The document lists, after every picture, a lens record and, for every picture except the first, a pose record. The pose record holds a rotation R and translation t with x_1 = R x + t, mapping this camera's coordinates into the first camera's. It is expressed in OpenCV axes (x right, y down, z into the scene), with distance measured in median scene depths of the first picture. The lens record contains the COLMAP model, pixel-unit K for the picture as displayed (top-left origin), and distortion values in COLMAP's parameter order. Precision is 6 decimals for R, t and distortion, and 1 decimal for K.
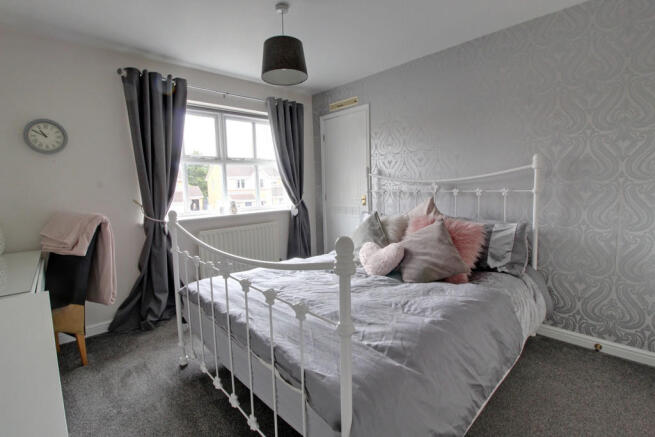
lens RADIAL K [[299.0, 0, 327.5], [0, 299.0, 218.5], [0, 0, 1]] dist [0.001996, 0.000119]
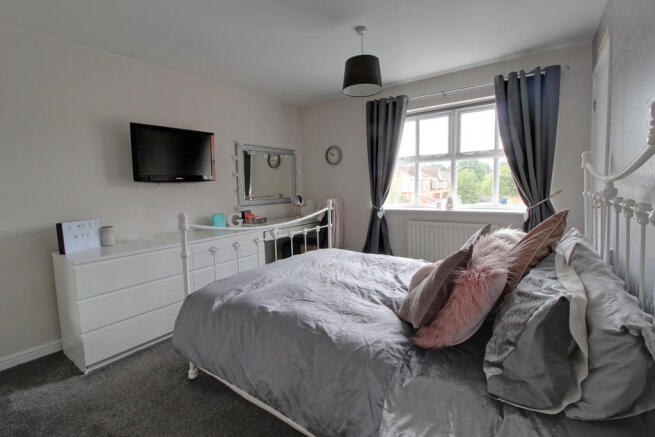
lens RADIAL K [[304.1, 0, 327.5], [0, 304.1, 218.5], [0, 0, 1]] dist [-0.001339, -0.000195]
pose [[0.186818, 0.122499, -0.974727, 0.677272], [-0.099029, 0.989490, 0.105374, -0.060103], [0.977390, 0.076841, 0.196986, 0.452328]]
